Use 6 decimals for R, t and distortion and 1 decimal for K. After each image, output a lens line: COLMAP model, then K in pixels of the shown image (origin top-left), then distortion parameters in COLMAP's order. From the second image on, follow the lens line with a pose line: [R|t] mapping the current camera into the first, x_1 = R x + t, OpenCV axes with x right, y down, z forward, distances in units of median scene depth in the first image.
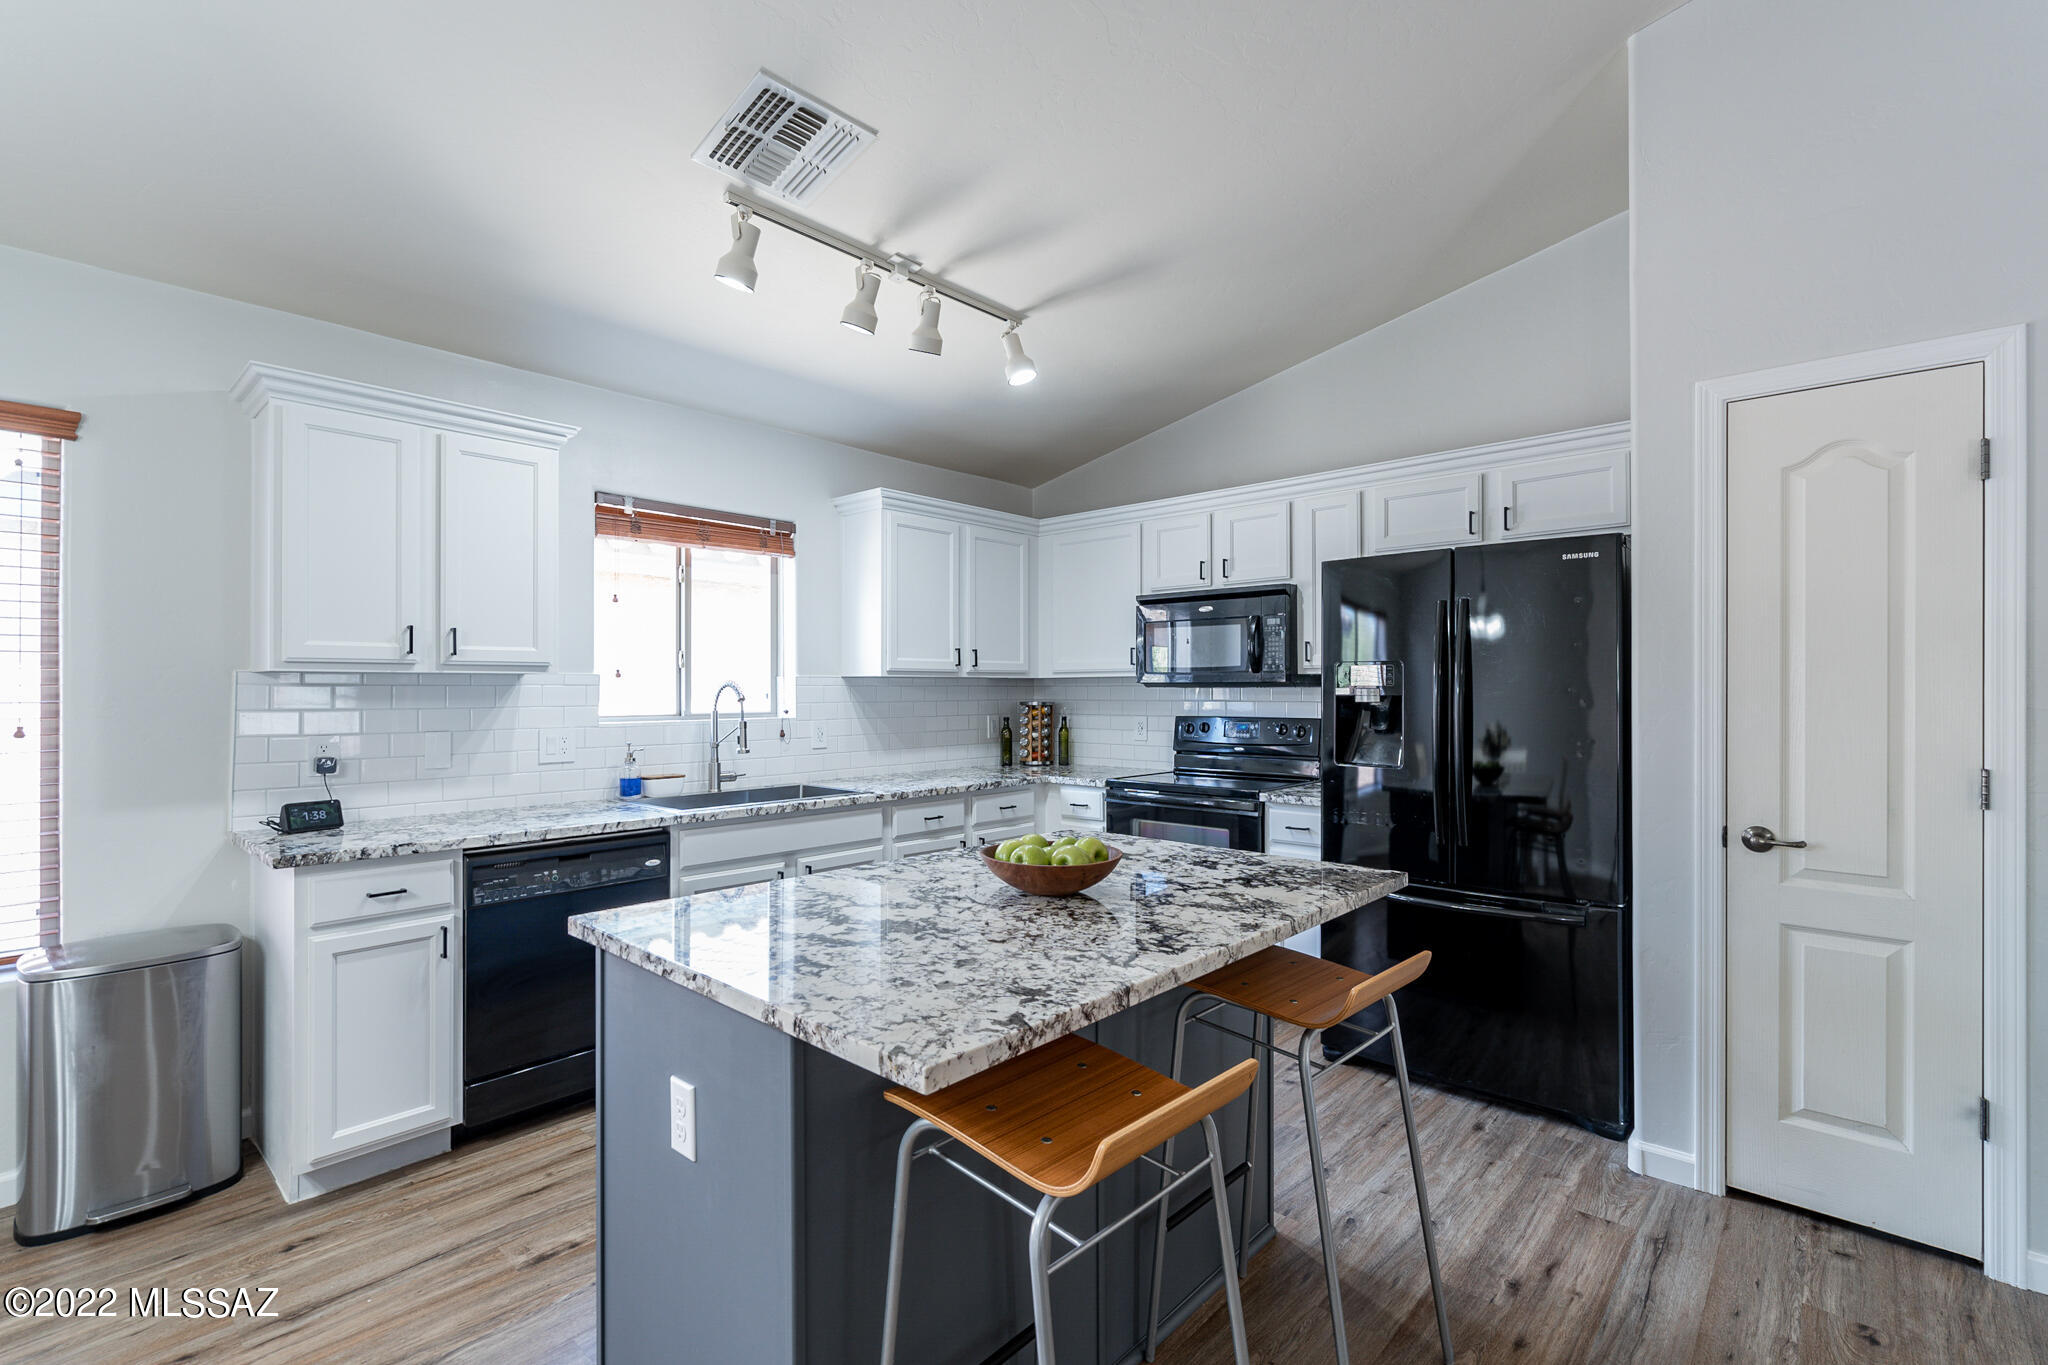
lens RADIAL K [[918.3, 0, 1011.0], [0, 918.3, 682.1], [0, 0, 1]] dist [-0.001765, 0.000728]
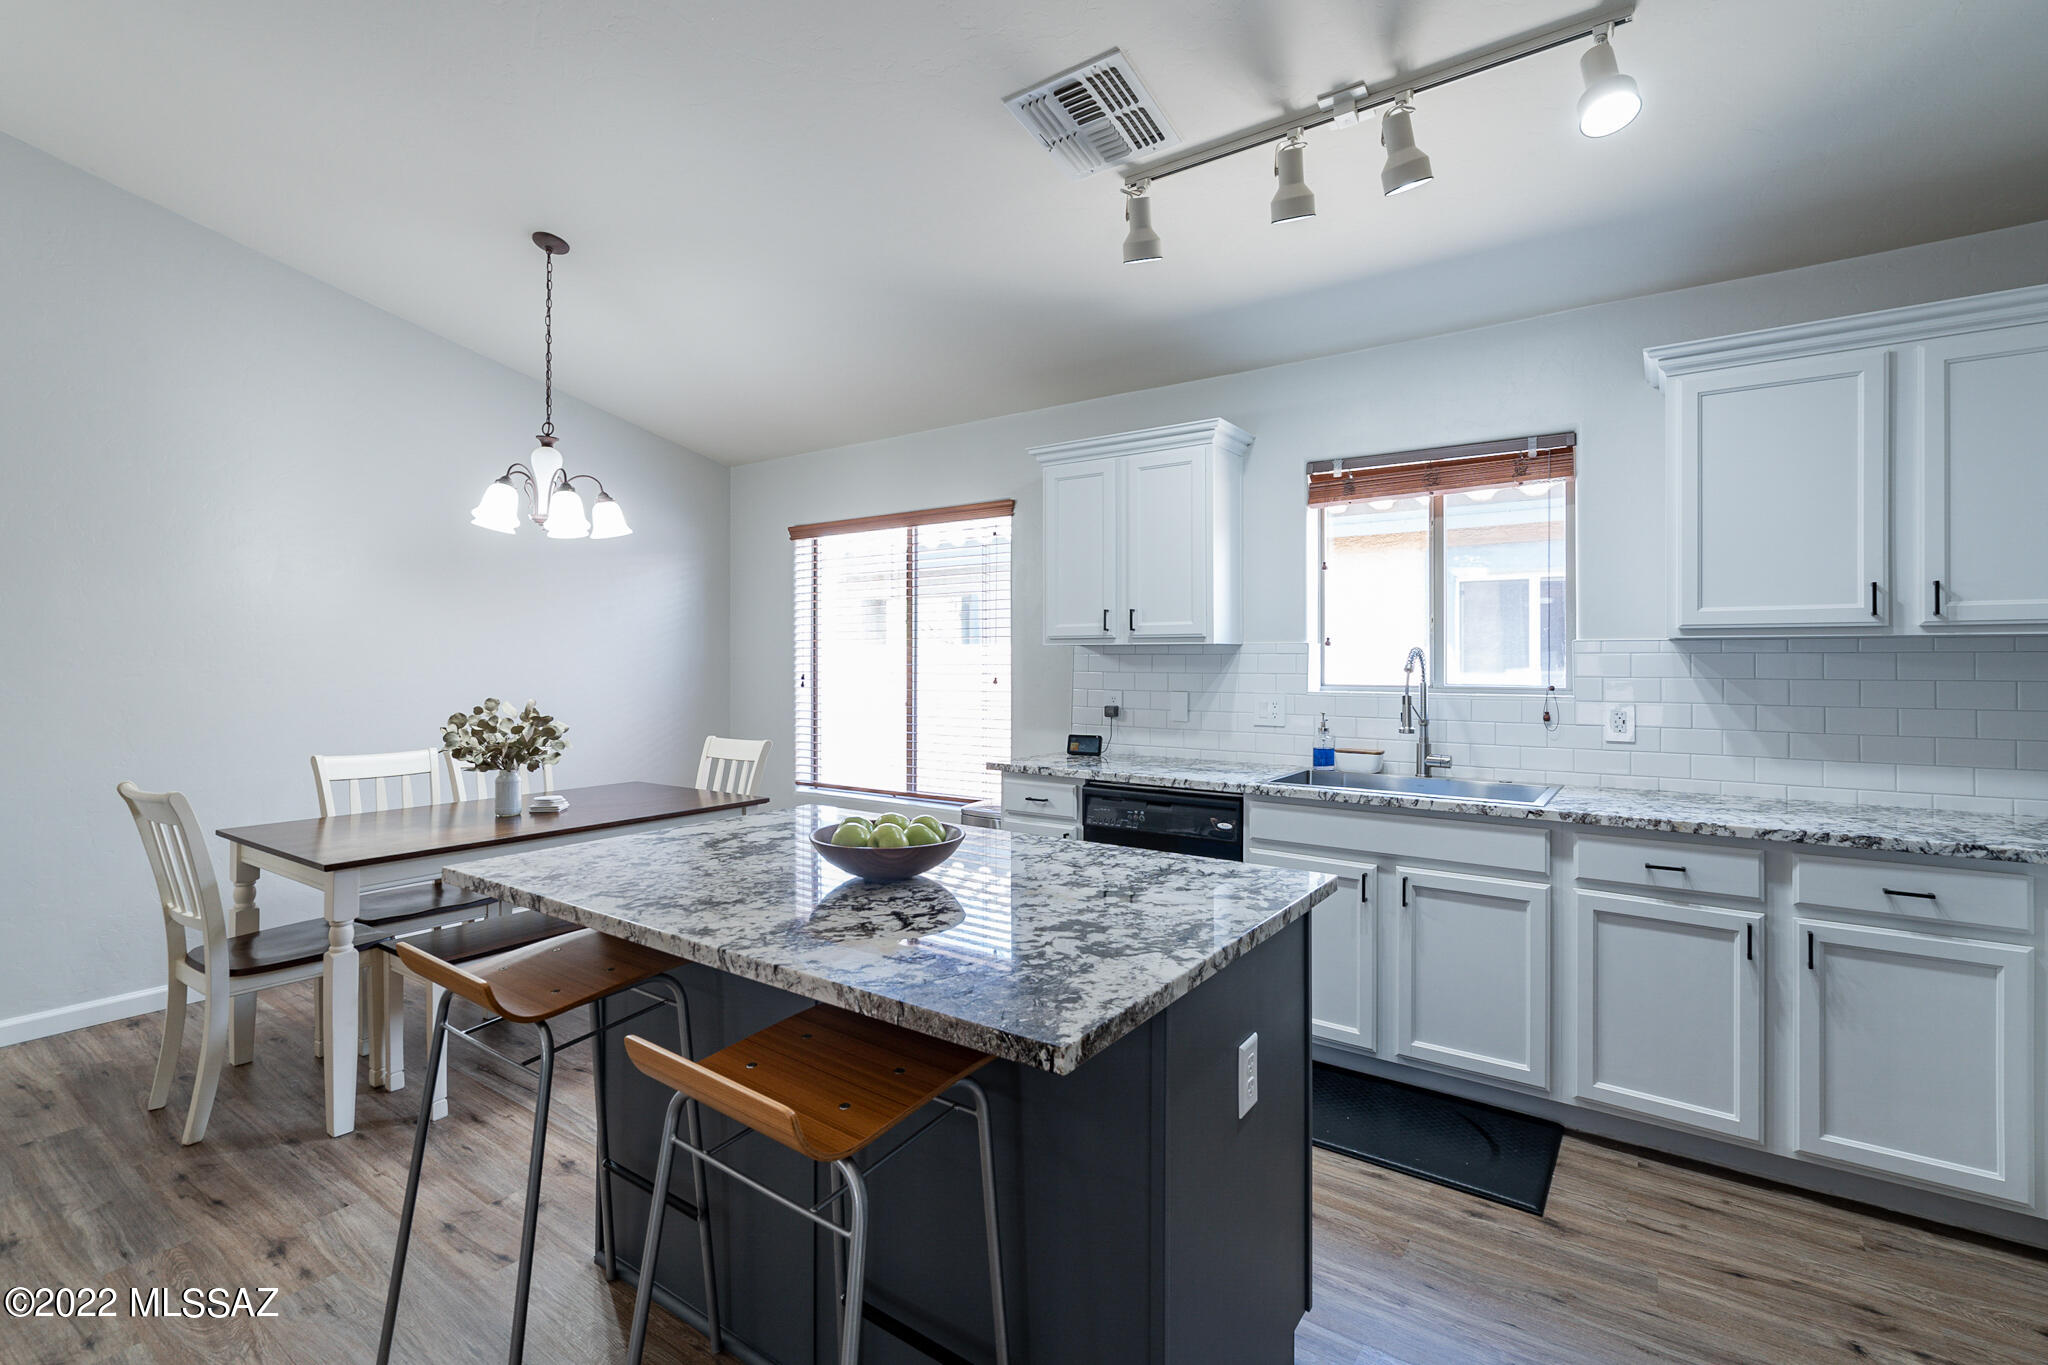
lens RADIAL K [[938.2, 0, 1005.4], [0, 938.2, 656.1], [0, 0, 1]] dist [-0.000075, 0.000544]
pose [[0.120558, -0.001002, -0.992706, 0.584330], [0.006789, 0.999977, -0.000185, 0.004310], [0.992683, -0.006717, 0.120562, 0.588185]]
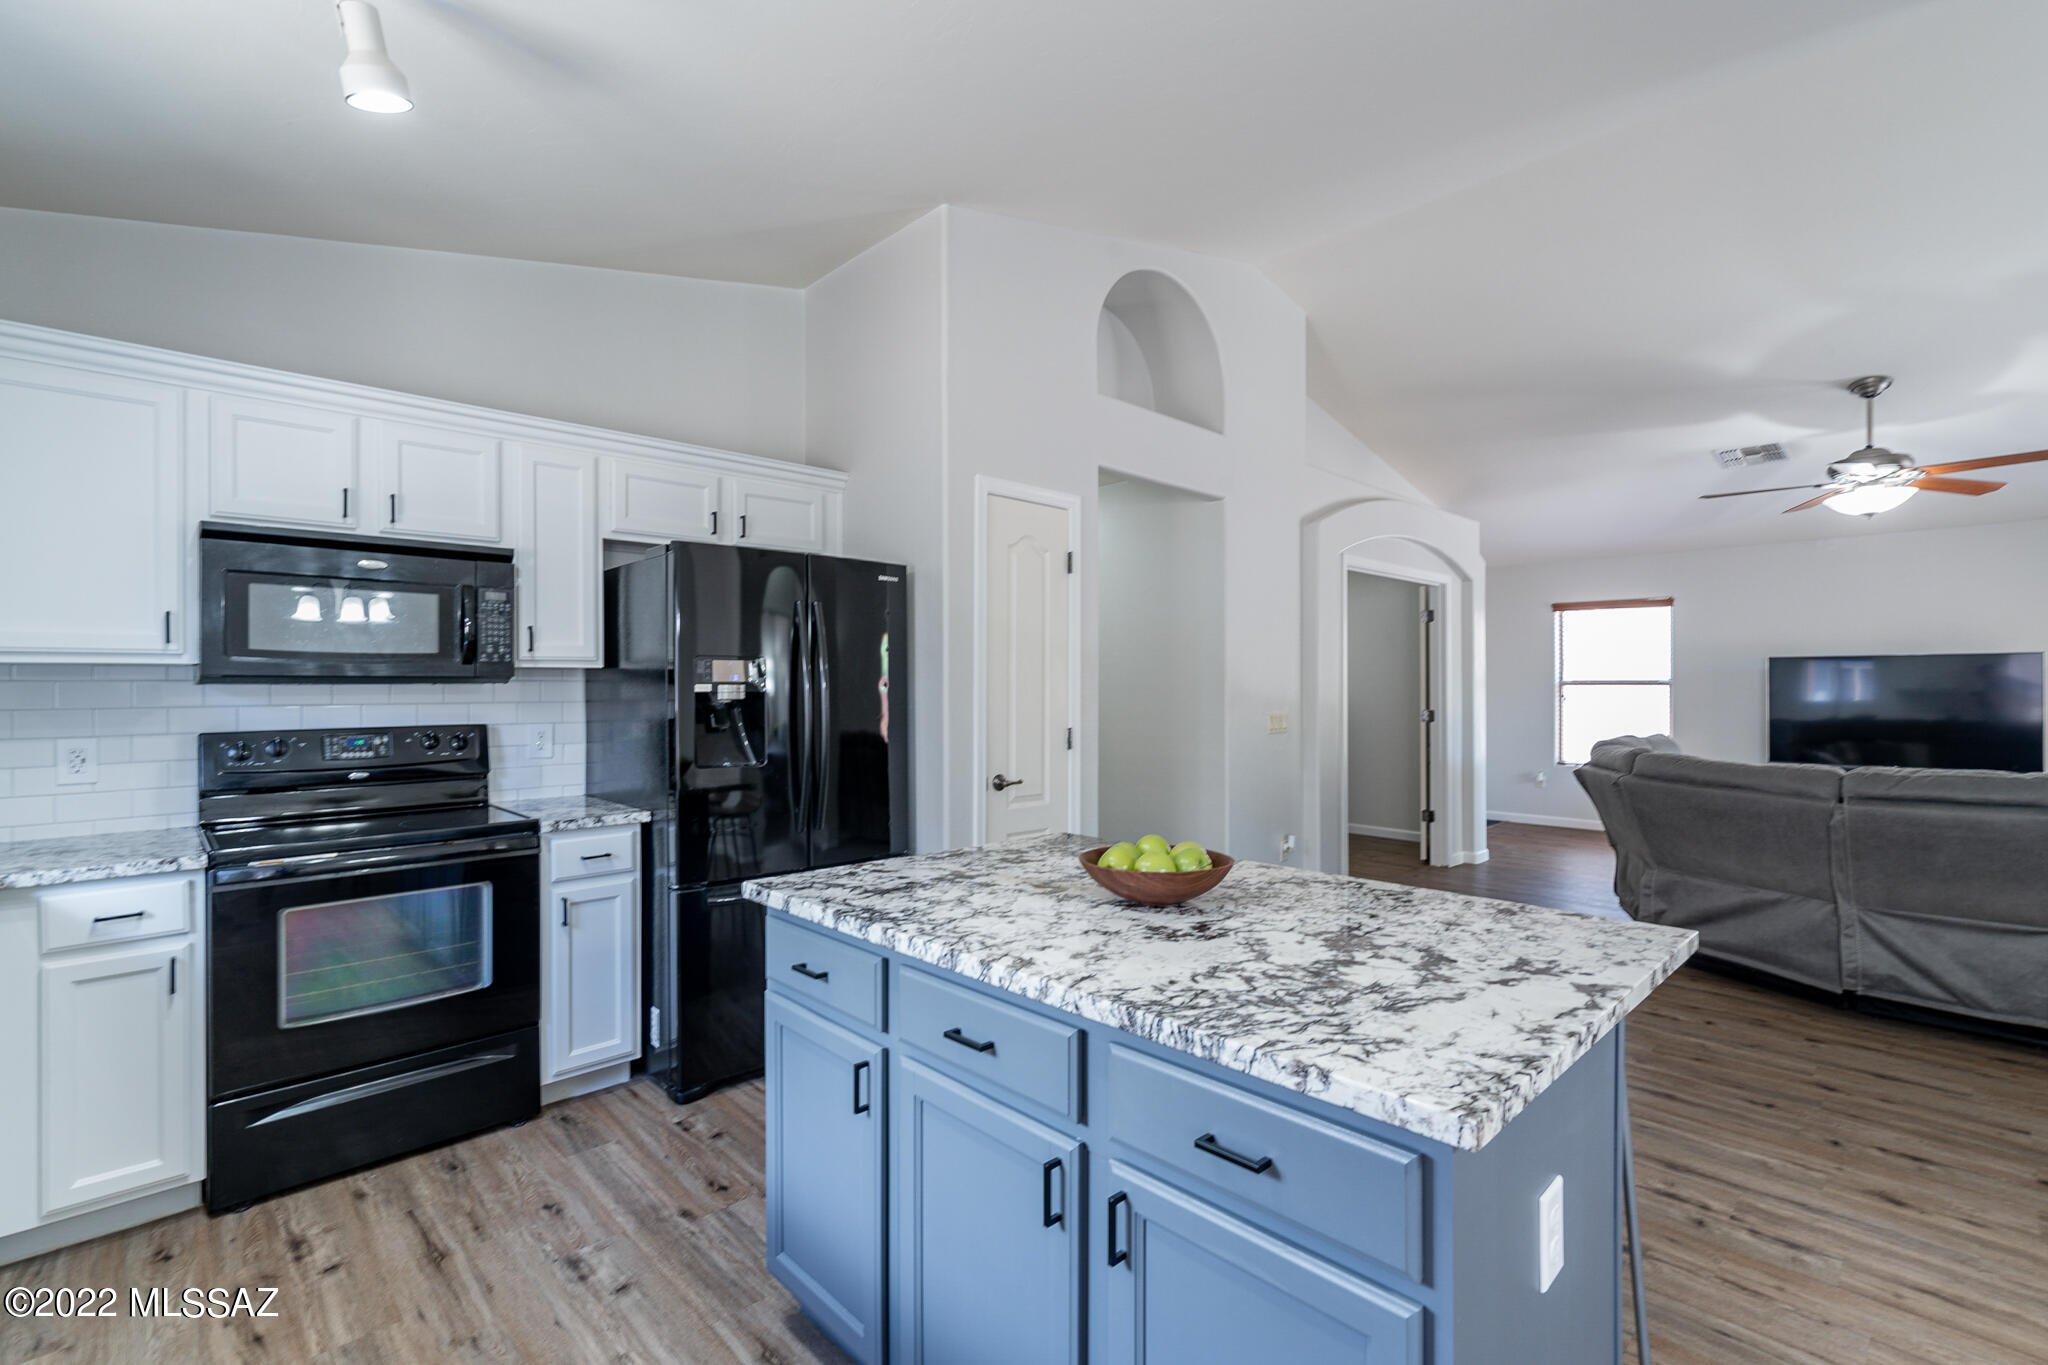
lens RADIAL K [[912.9, 0, 1016.2], [0, 912.9, 686.4], [0, 0, 1]] dist [0.002256, 0.000475]
pose [[0.064644, 0.000462, 0.997908, -0.524196], [-0.005493, 0.999985, -0.000108, 0.006605], [-0.997893, -0.005475, 0.064646, 0.634395]]
